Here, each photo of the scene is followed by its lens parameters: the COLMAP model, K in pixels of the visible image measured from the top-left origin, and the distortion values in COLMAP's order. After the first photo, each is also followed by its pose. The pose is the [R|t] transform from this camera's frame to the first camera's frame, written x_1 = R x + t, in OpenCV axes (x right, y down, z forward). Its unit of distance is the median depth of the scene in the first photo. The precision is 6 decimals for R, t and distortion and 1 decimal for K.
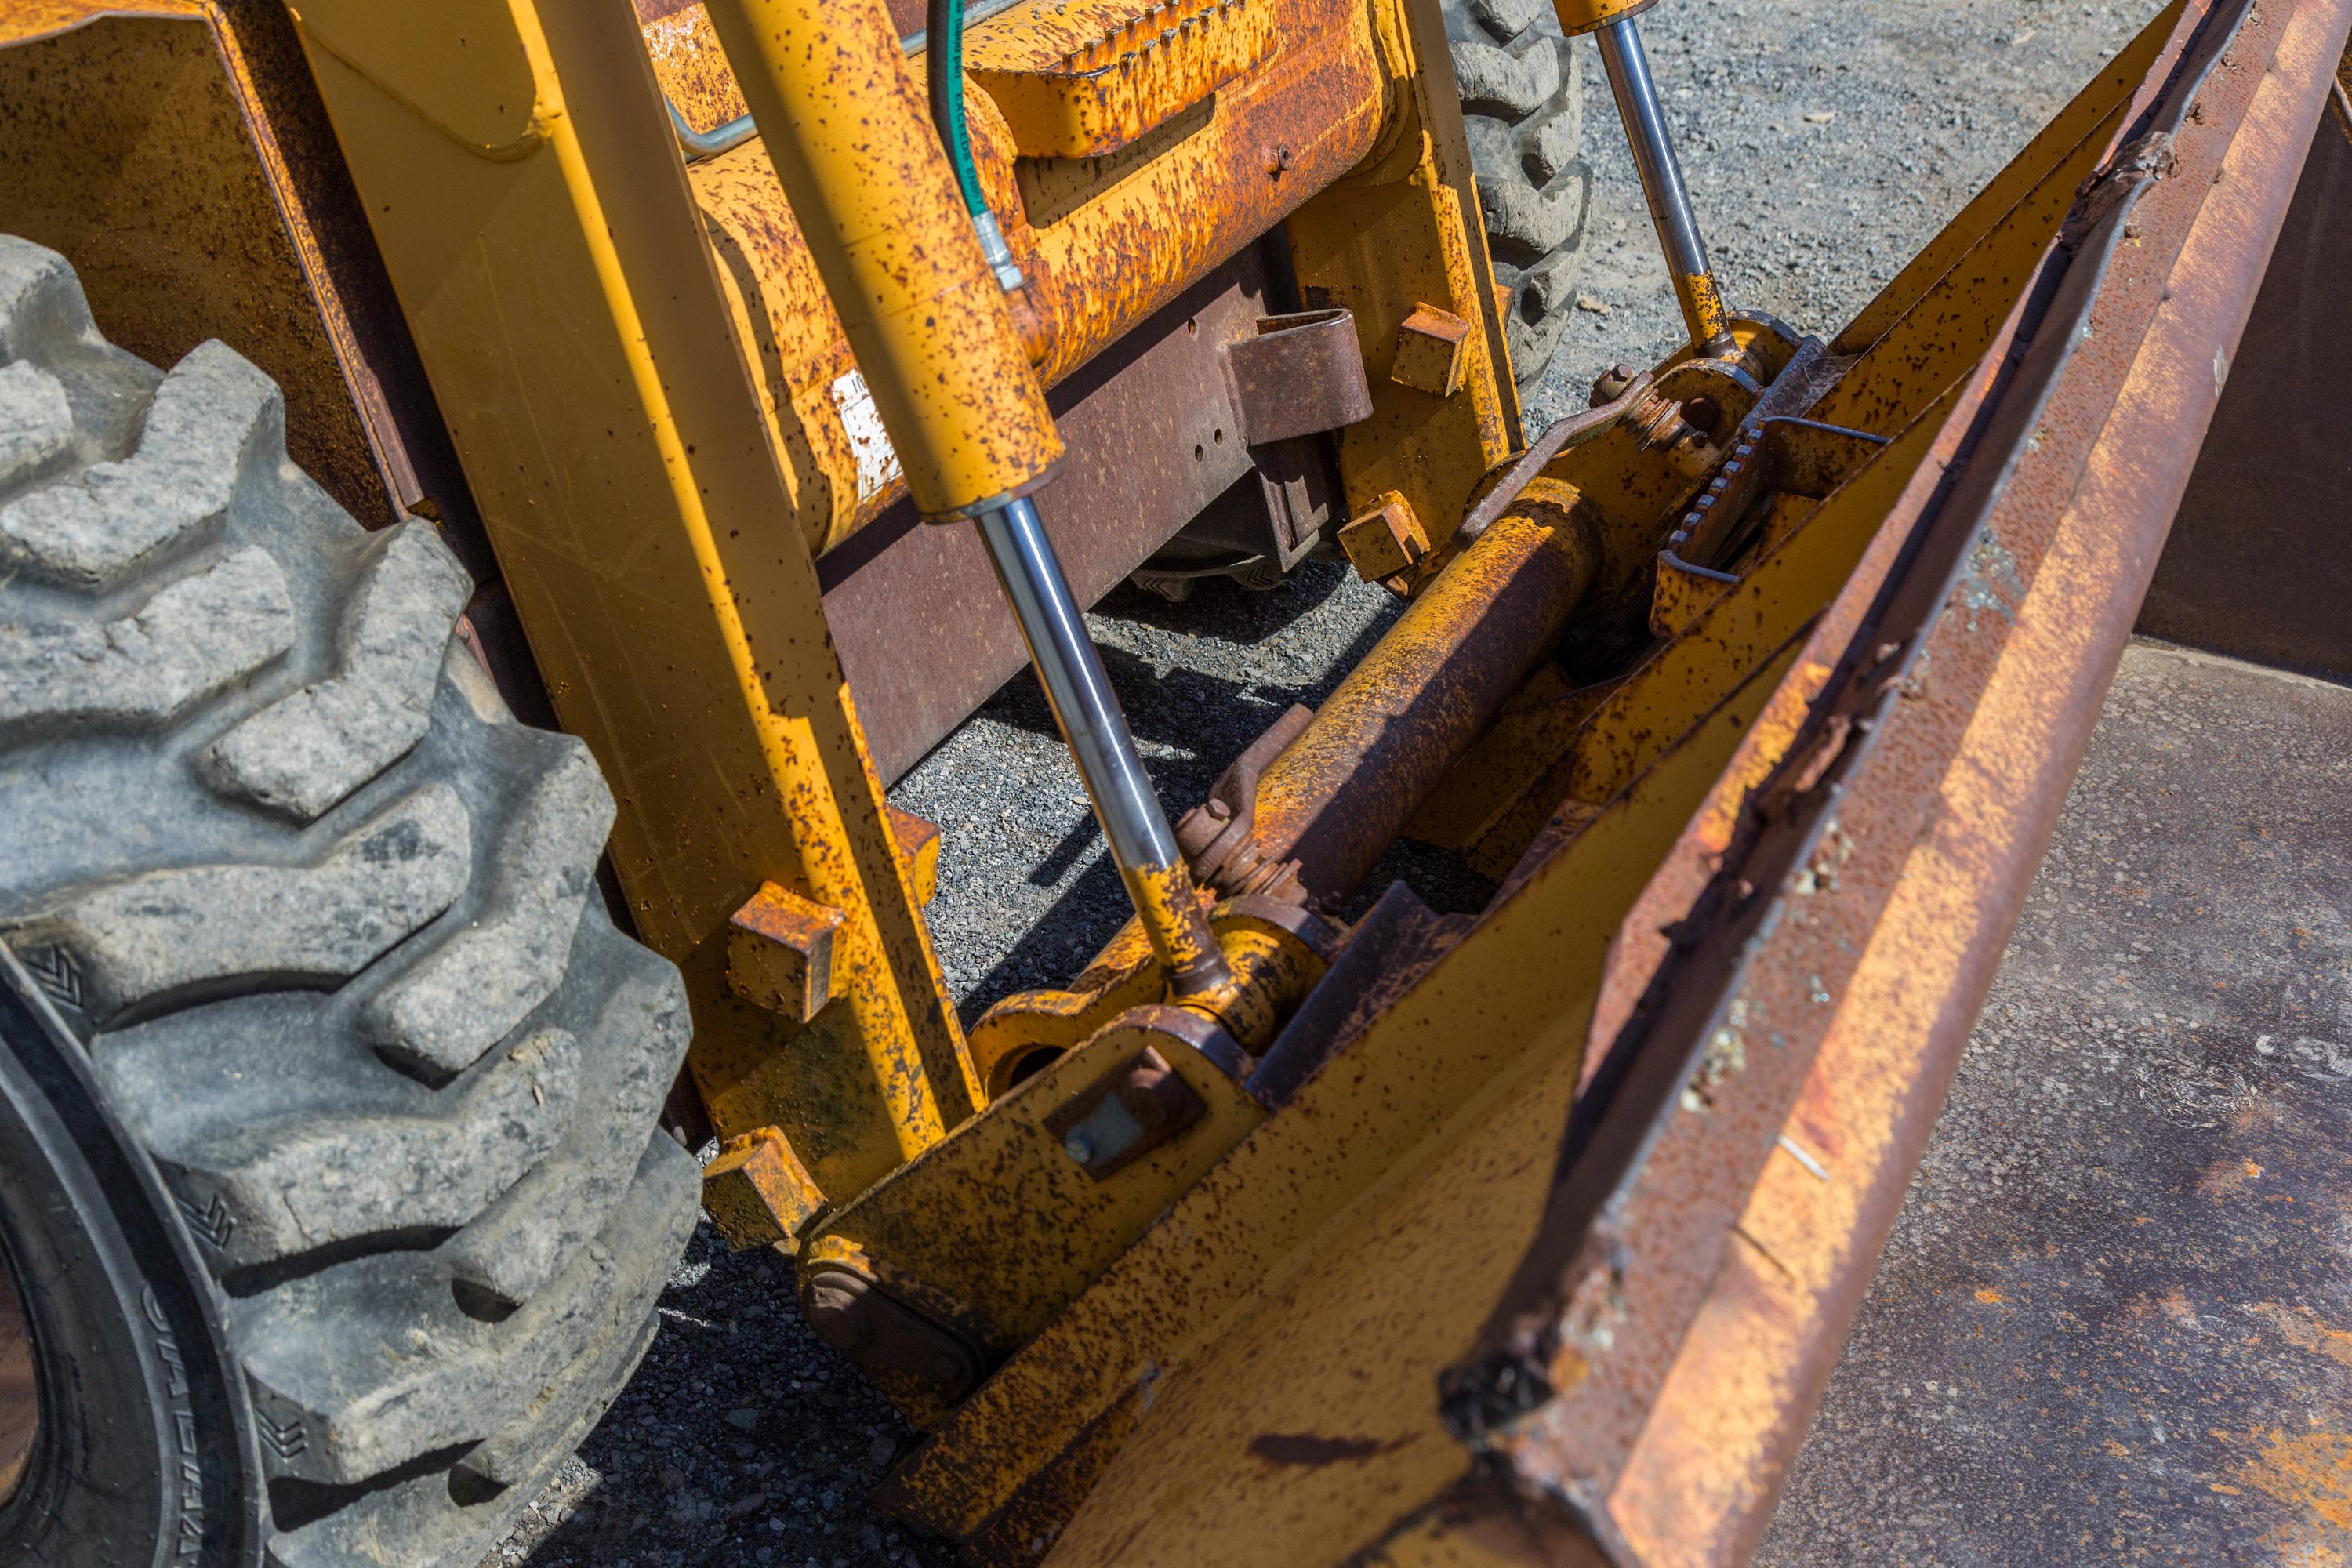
lens RADIAL K [[2620.0, 0, 1188.9], [0, 2620.0, 794.5], [0, 0, 1]] dist [0.013468, 0.000000]
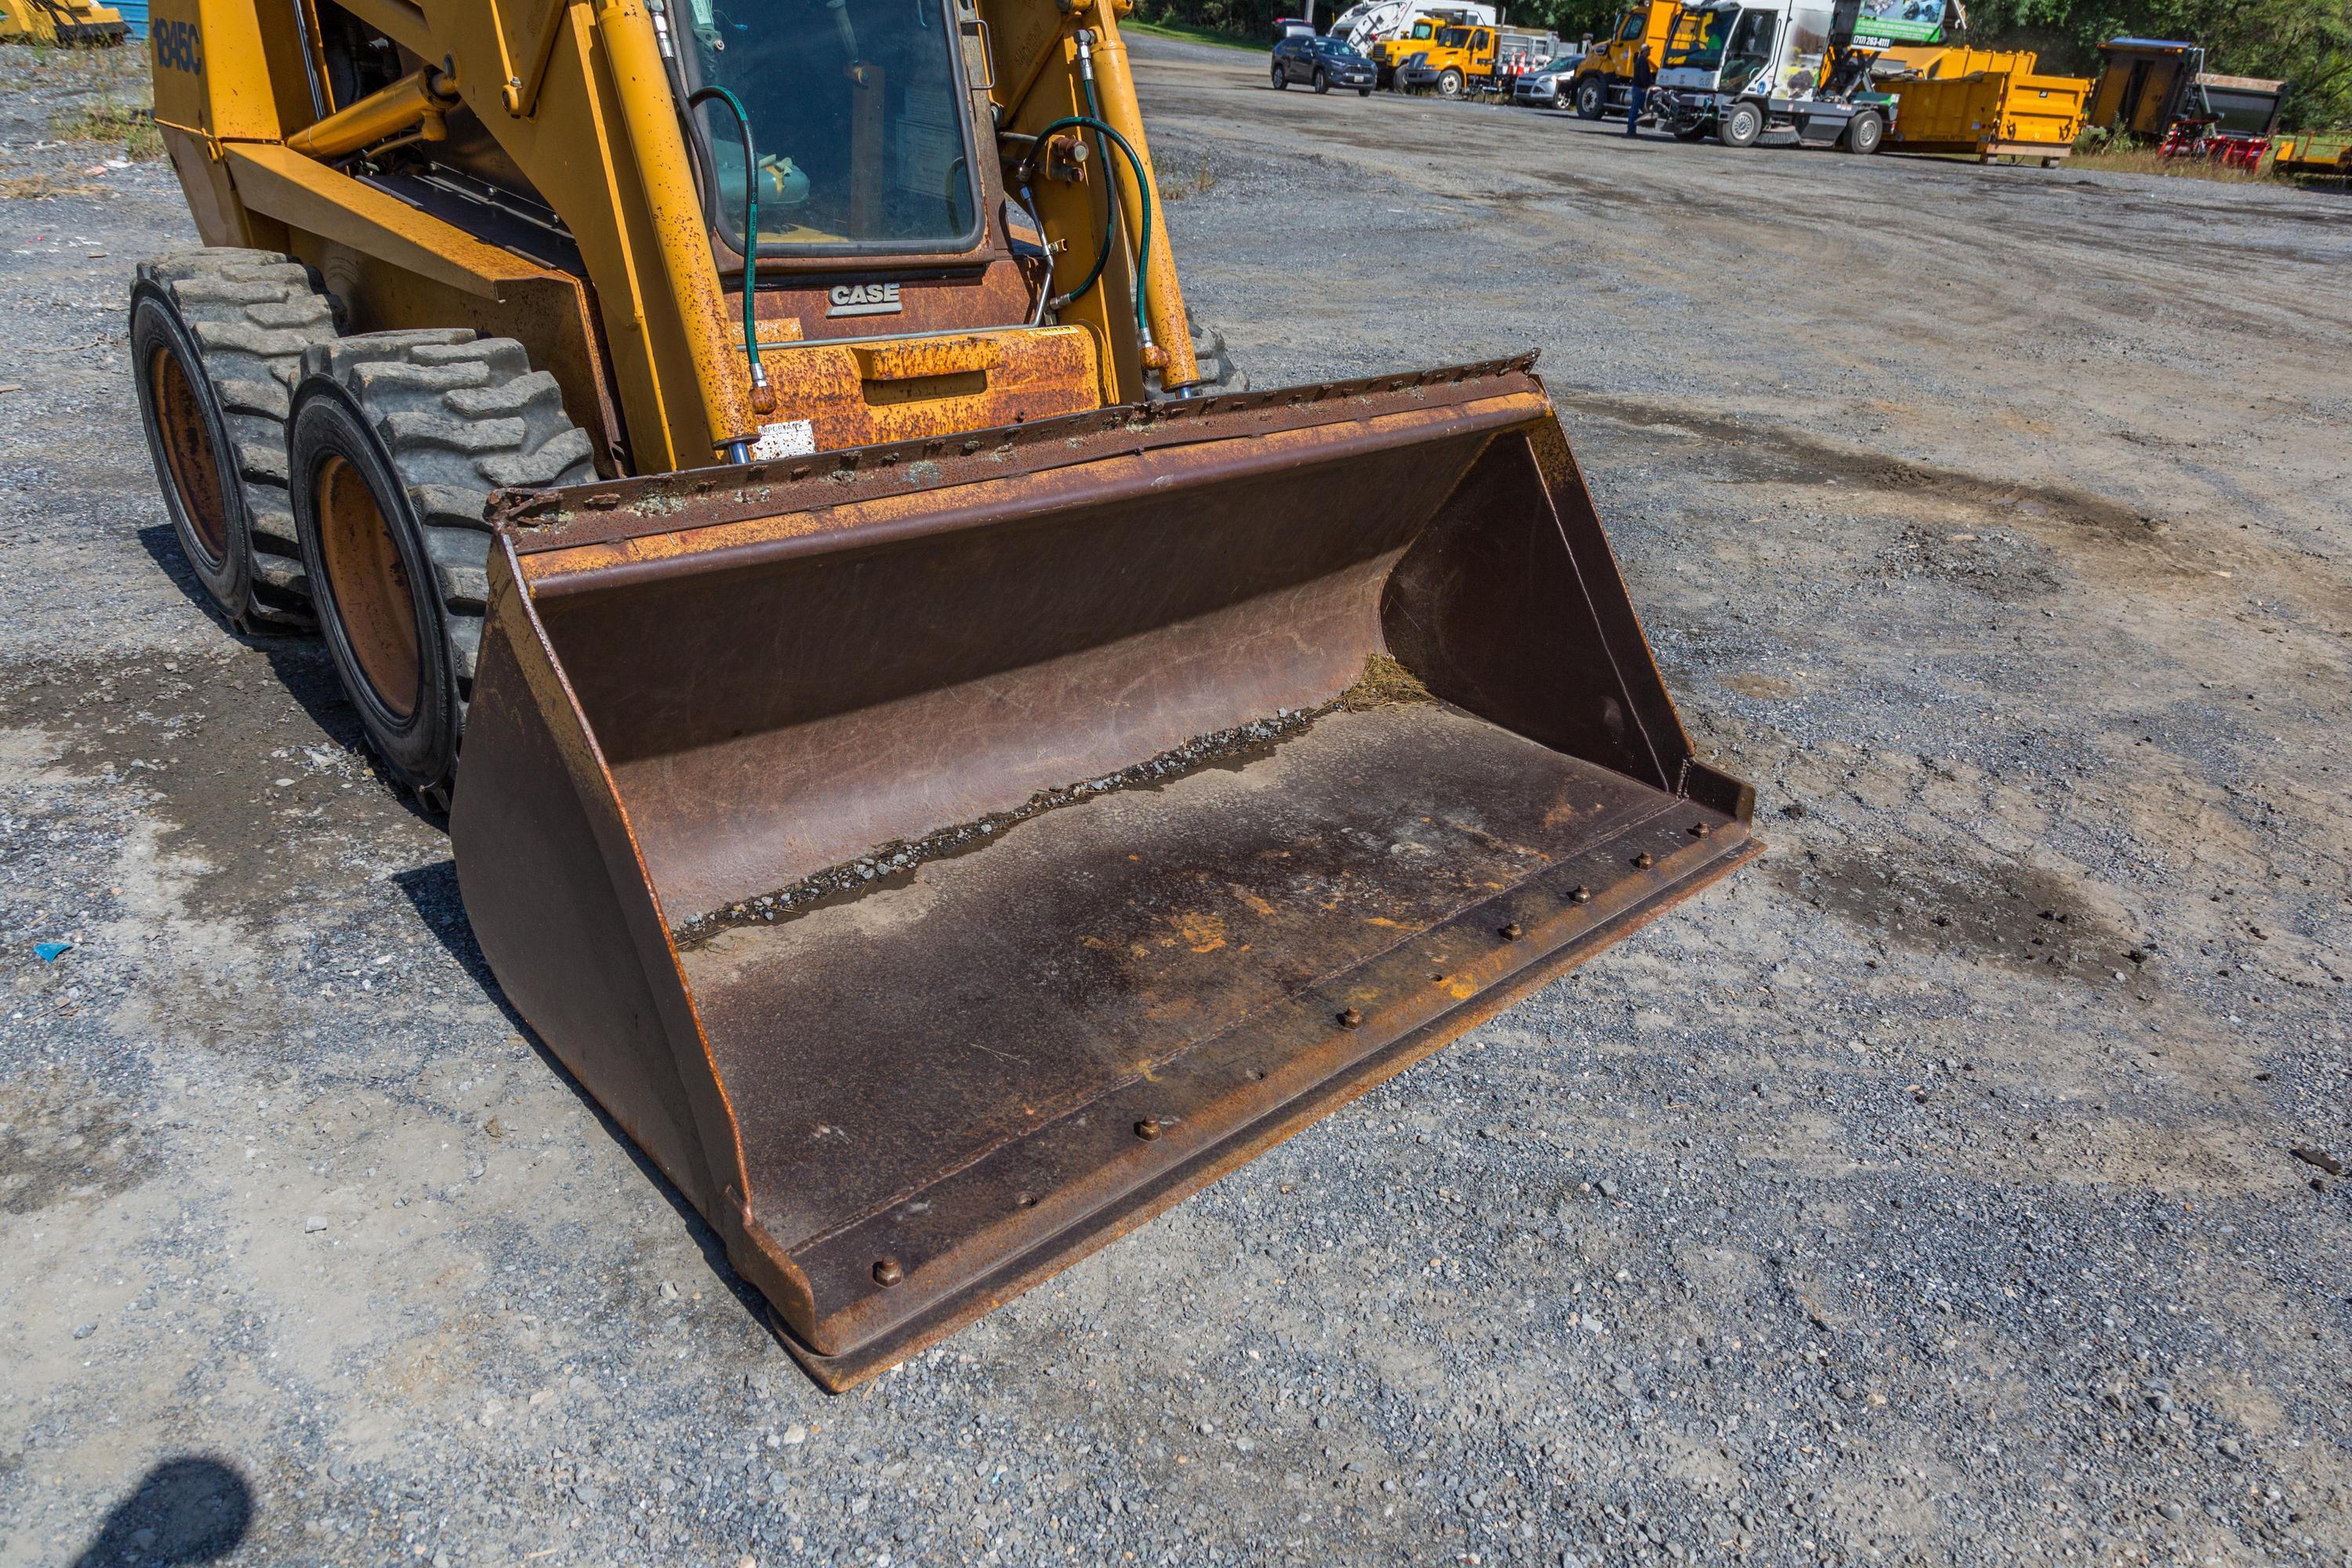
lens RADIAL K [[1544.1, 0, 1173.9], [0, 1544.1, 777.1], [0, 0, 1]] dist [0.005574, -0.005656]
pose [[0.935353, 0.188288, -0.299436, 0.983445], [-0.223481, 0.970758, -0.087669, 0.300812], [0.274172, 0.148920, 0.950080, -0.549904]]
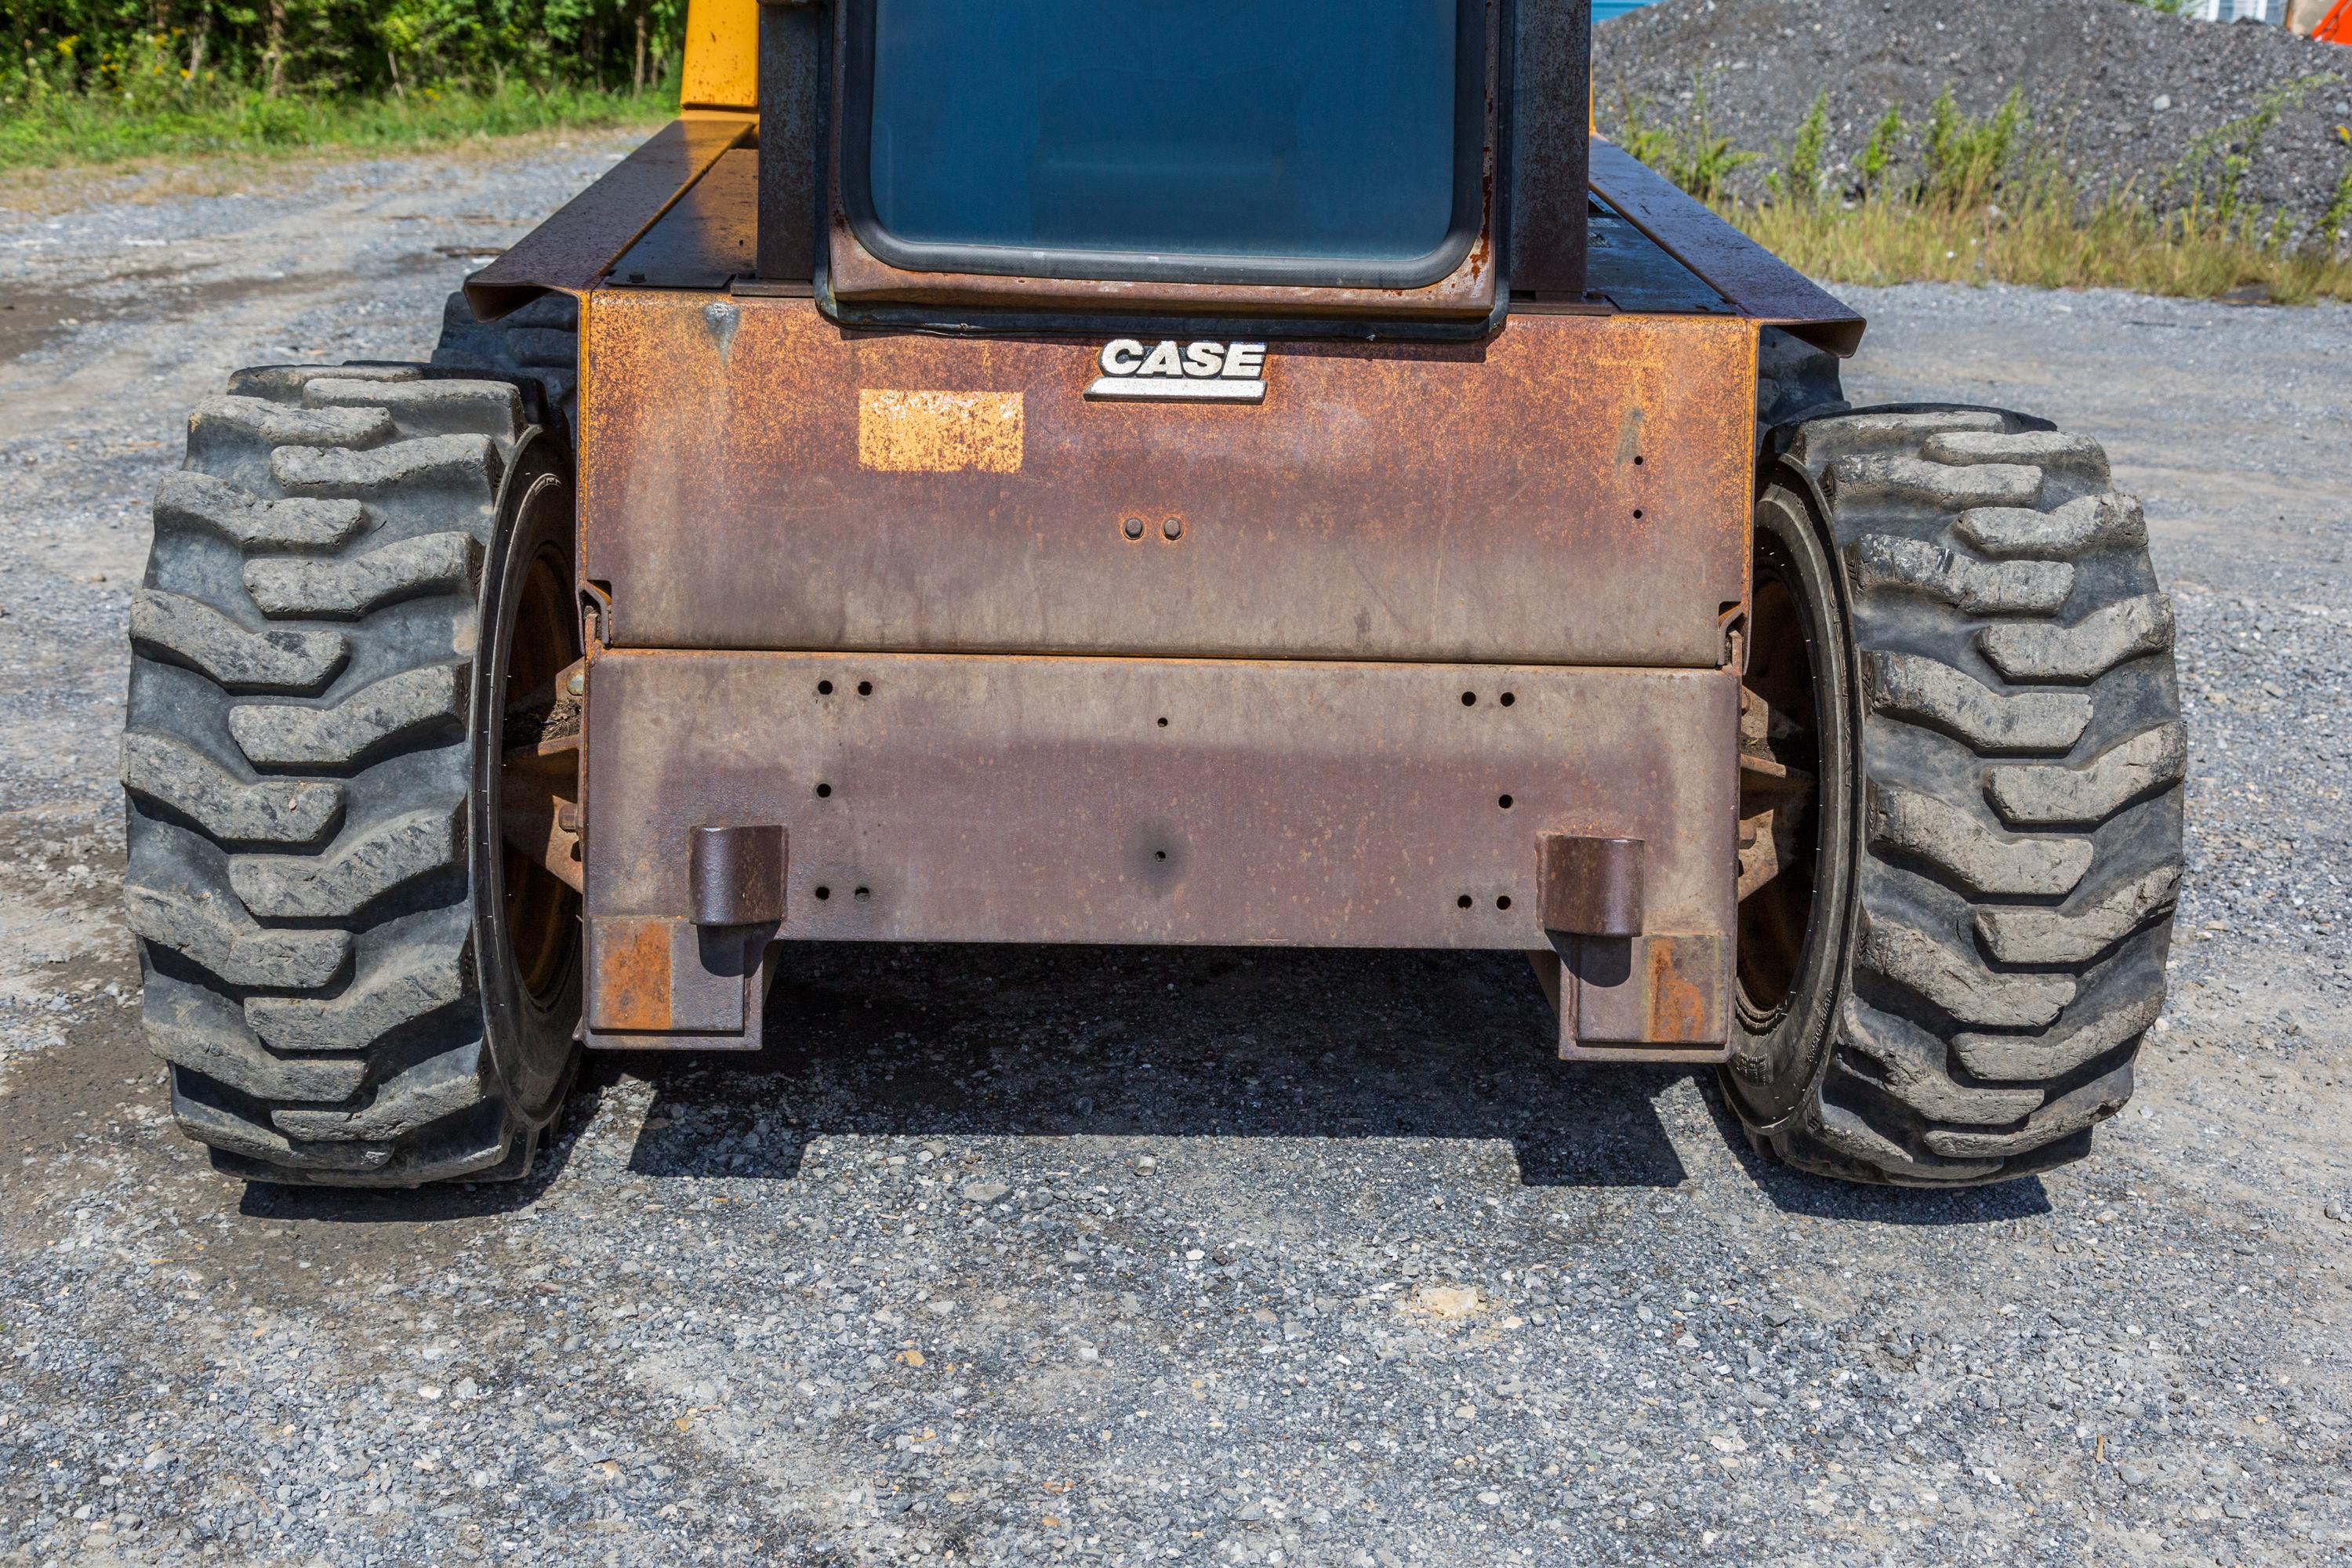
lens RADIAL K [[2620.0, 0, 1168.9], [0, 2620.0, 790.7], [0, 0, 1]] dist [0.013468, 0.000000]
pose [[0.474105, 0.246846, -0.845157, 1.391162], [-0.474130, 0.880411, -0.008828, -0.152663], [0.741906, 0.404900, 0.534445, 0.405958]]
